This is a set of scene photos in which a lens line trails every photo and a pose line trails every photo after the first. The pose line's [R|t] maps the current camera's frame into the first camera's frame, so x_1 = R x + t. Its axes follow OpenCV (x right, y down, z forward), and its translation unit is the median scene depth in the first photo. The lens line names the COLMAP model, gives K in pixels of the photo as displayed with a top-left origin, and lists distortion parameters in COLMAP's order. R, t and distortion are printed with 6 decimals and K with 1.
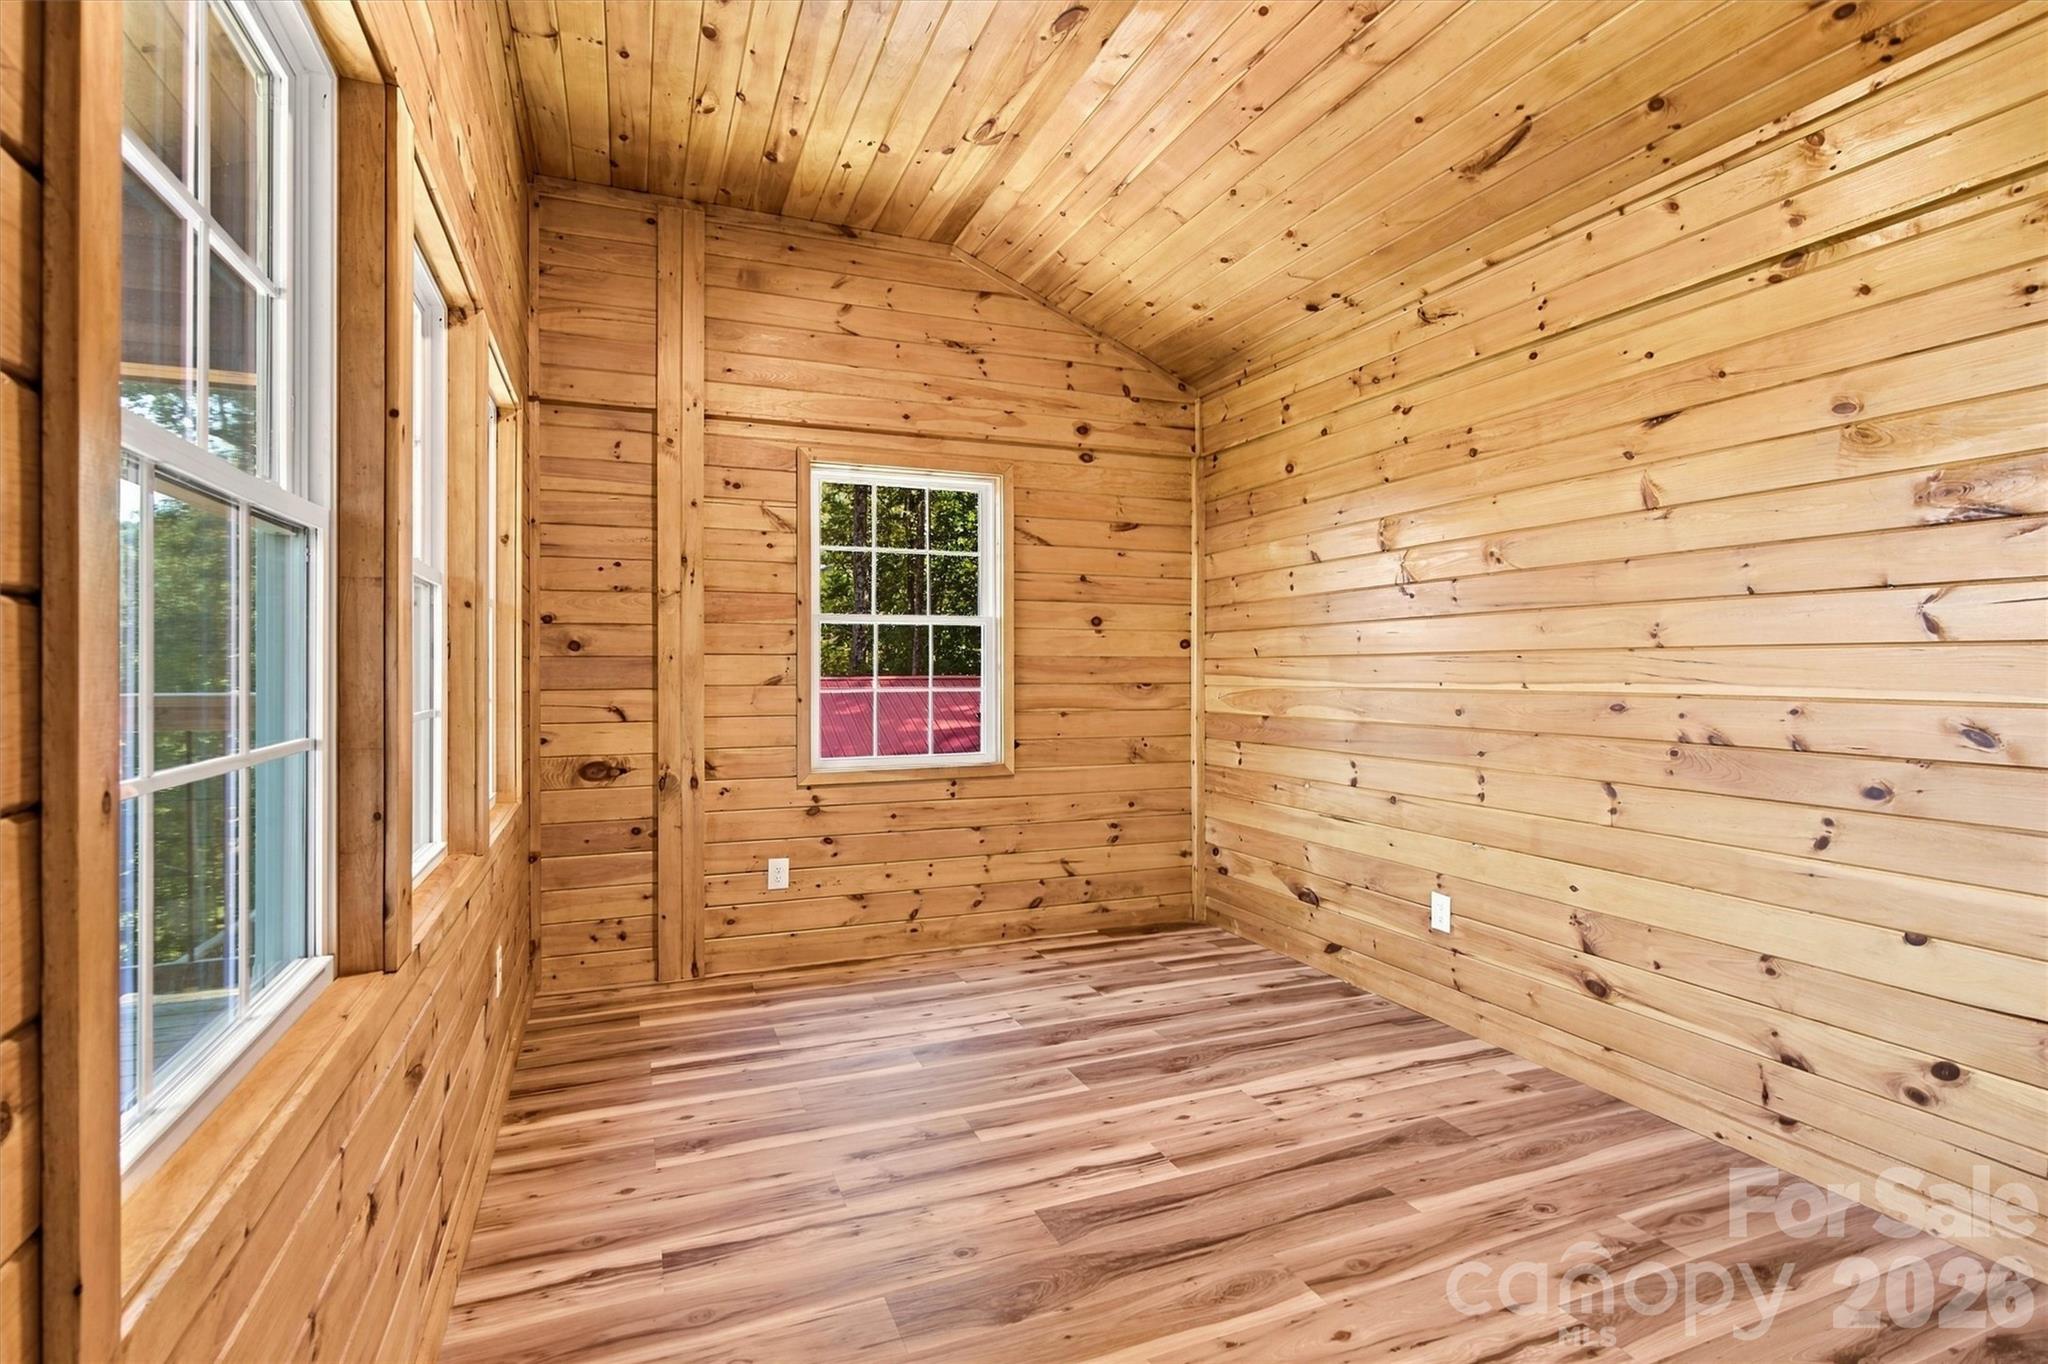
lens RADIAL K [[934.0, 0, 1024.6], [0, 934.0, 669.3], [0, 0, 1]] dist [0.001041, -0.000116]
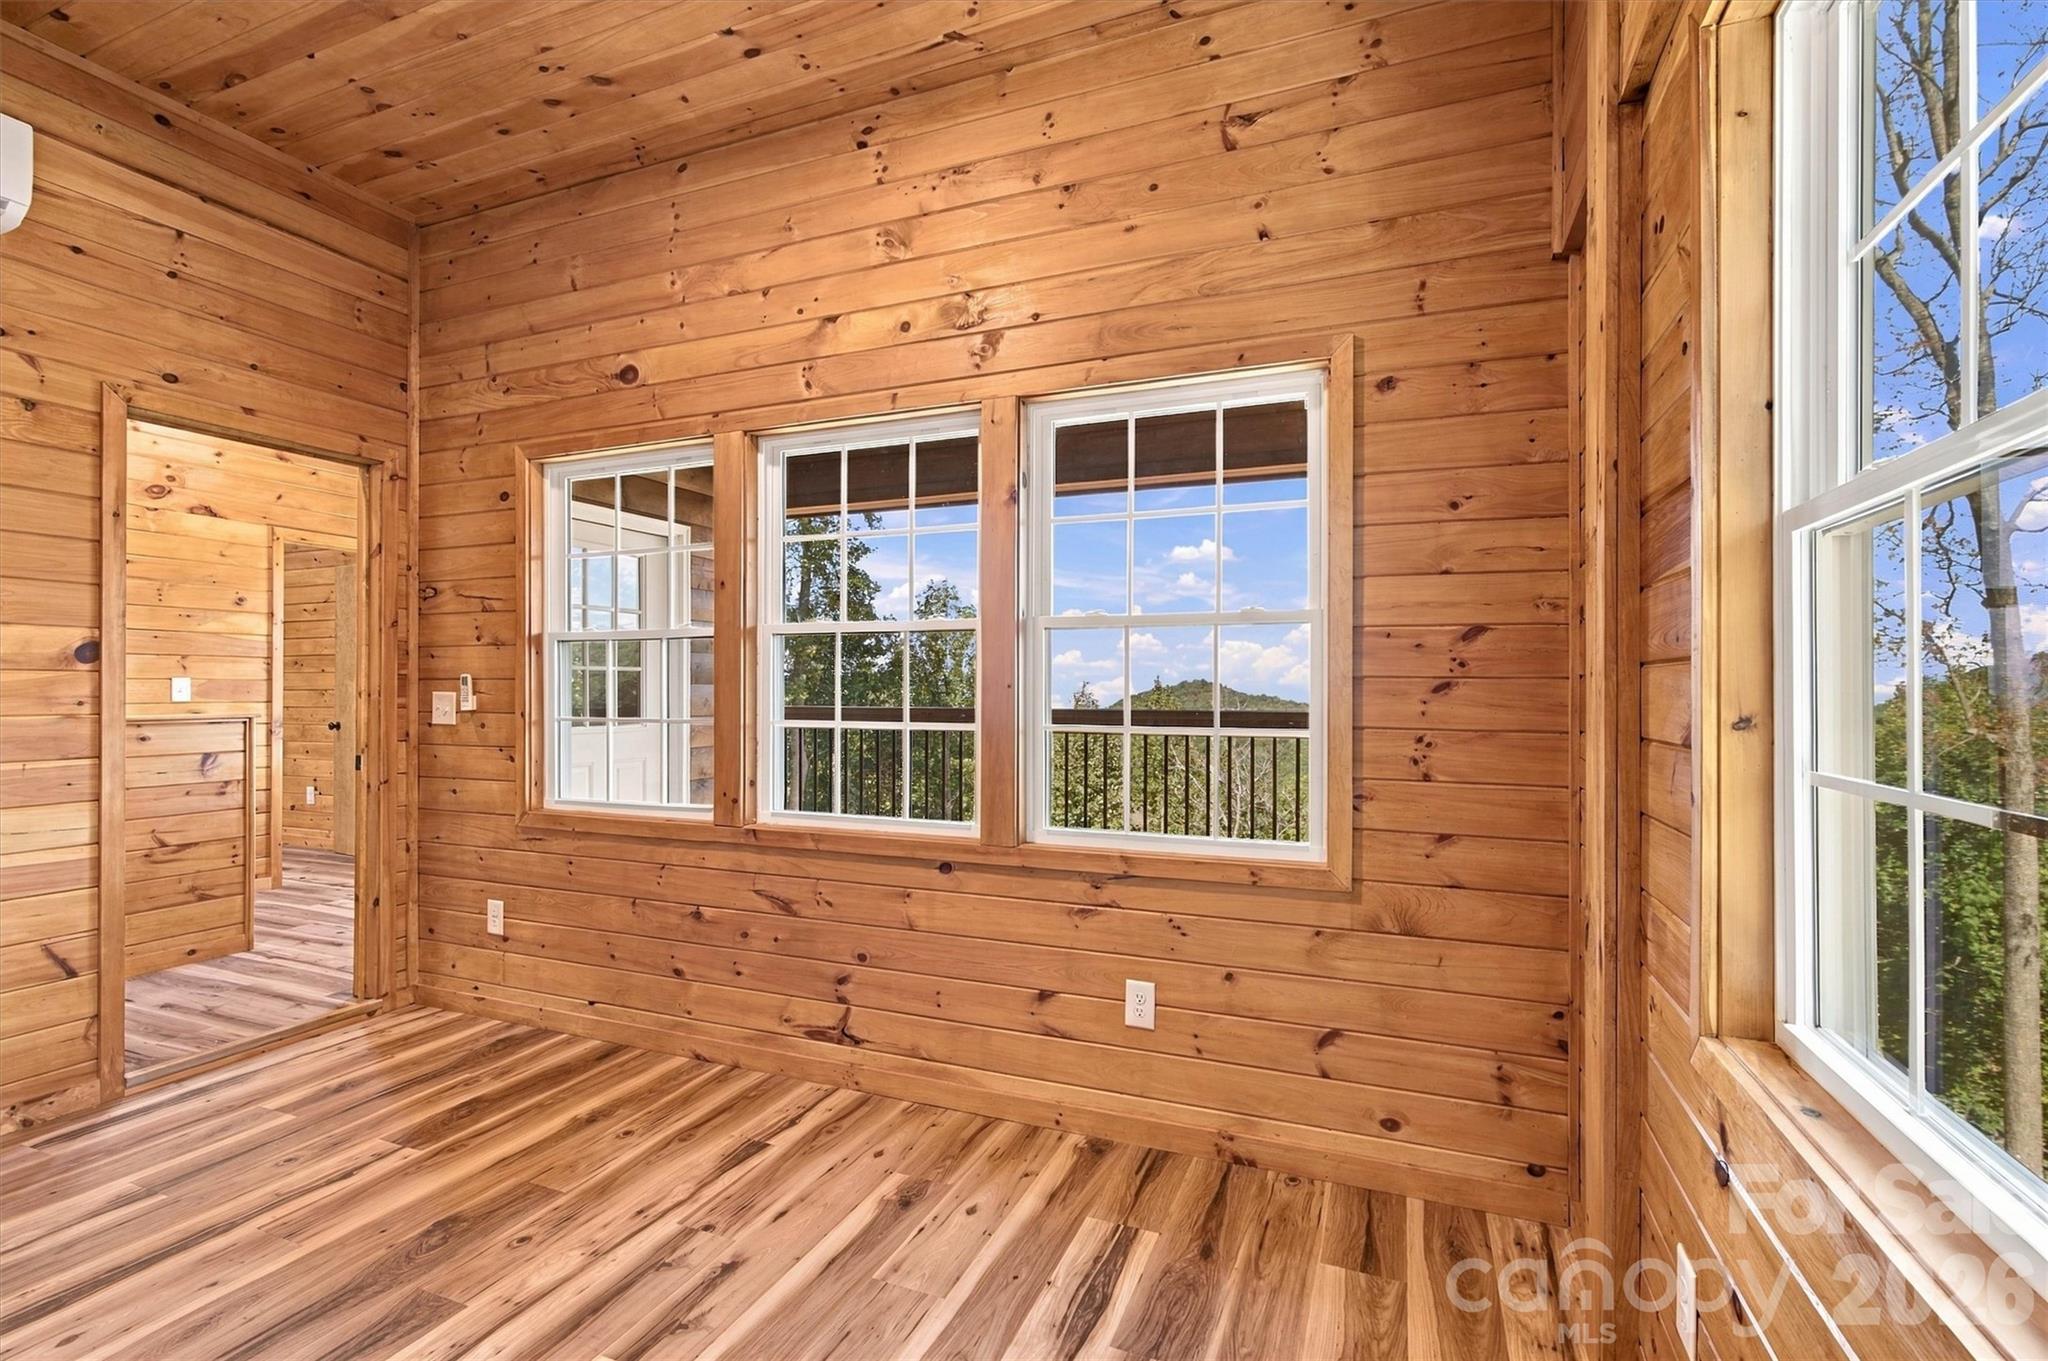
lens RADIAL K [[934.0, 0, 1024.6], [0, 934.0, 667.8], [0, 0, 1]] dist [0.001041, -0.000116]
pose [[-0.694726, -0.021915, -0.718941, 0.264550], [-0.001670, 0.999582, -0.028856, -0.001921], [0.719273, -0.018847, -0.694472, 1.806515]]
